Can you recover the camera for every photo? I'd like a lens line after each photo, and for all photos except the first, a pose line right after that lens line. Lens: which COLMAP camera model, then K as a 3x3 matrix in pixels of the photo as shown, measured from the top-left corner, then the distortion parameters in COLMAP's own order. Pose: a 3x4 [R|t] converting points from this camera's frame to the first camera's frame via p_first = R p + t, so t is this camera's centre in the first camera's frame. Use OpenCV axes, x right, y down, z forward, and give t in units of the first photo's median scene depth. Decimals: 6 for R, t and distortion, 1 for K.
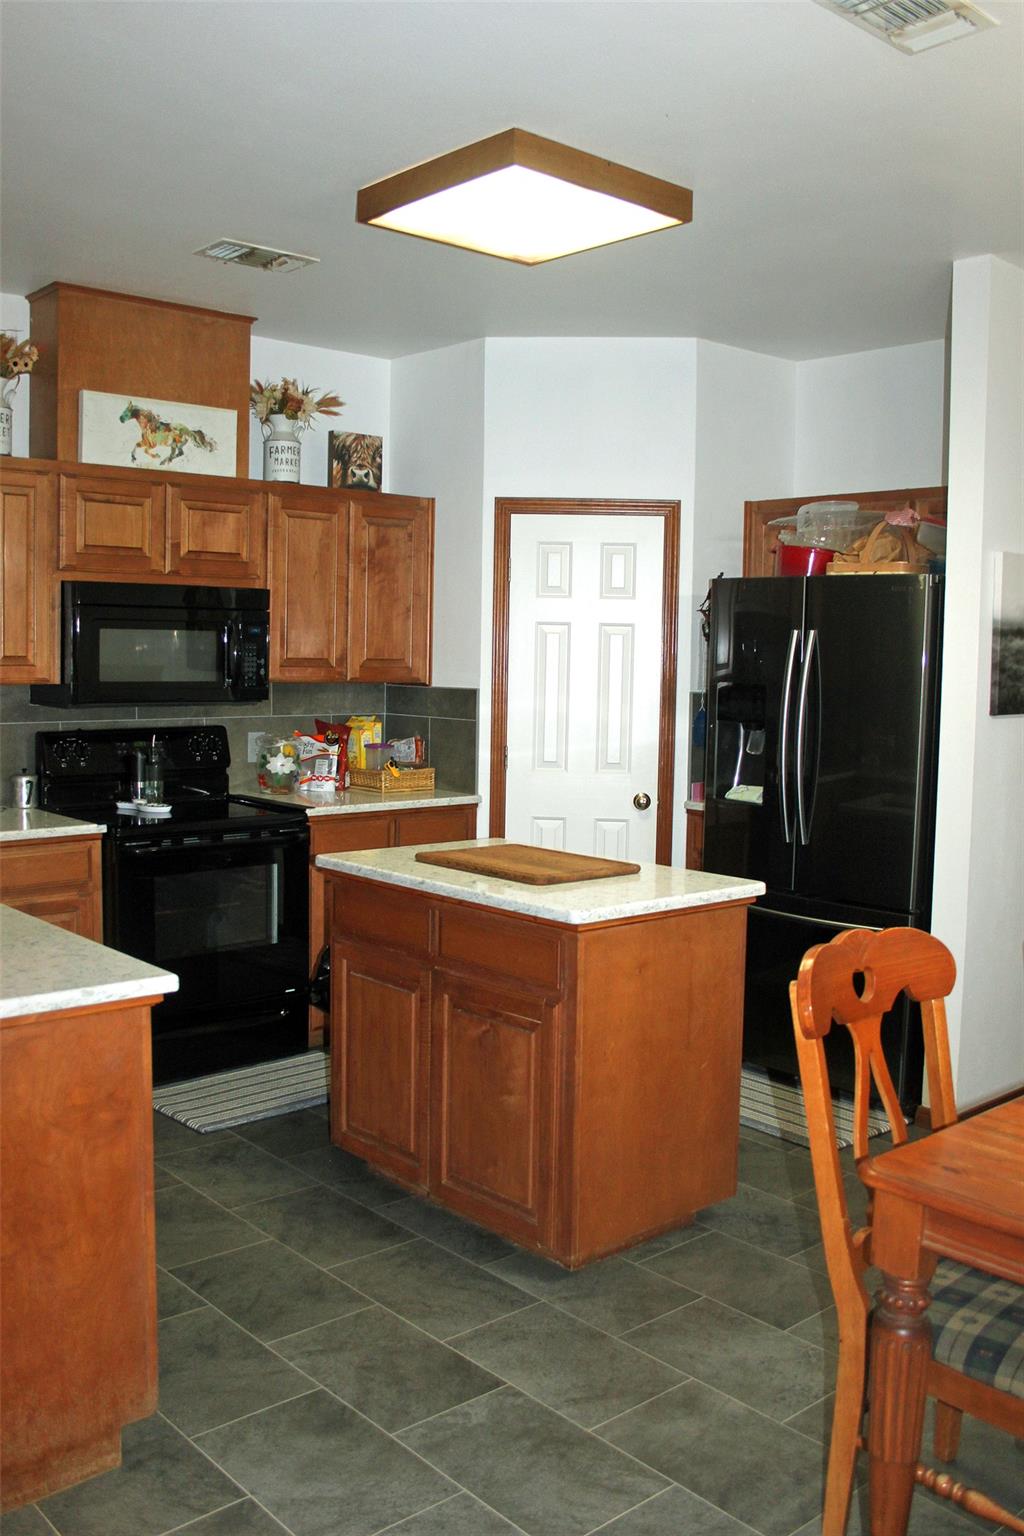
lens RADIAL K [[1363.6, 0, 512.0], [0, 1363.6, 768.0], [0, 0, 1]] dist [-0.136507, 0.139661]
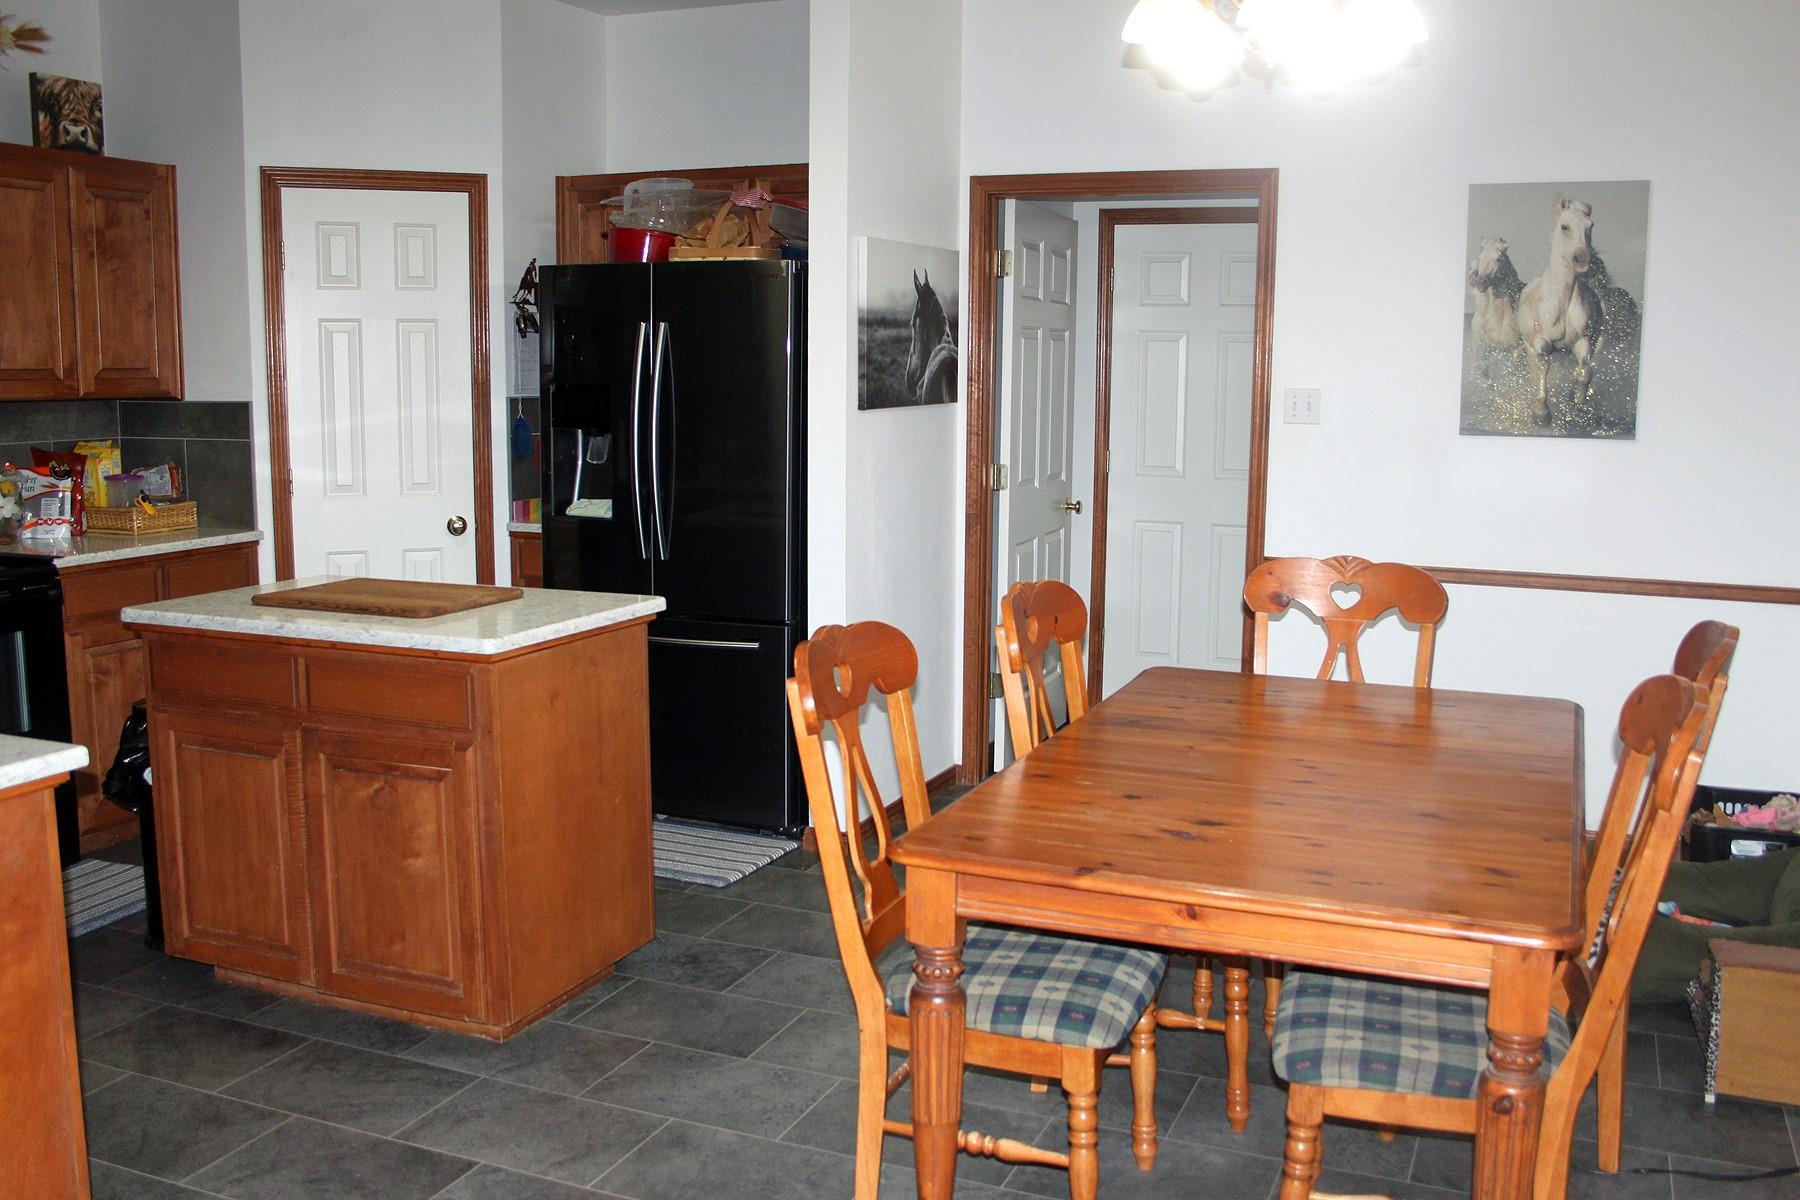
lens RADIAL K [[1598.0, 0, 900.0], [0, 1598.0, 600.0], [0, 0, 1]] dist [-0.136507, 0.139661]
pose [[0.903564, -0.077359, 0.421411, -0.099253], [0.048018, 0.995652, 0.079816, 0.006009], [-0.425753, -0.051884, 0.903351, -0.037149]]
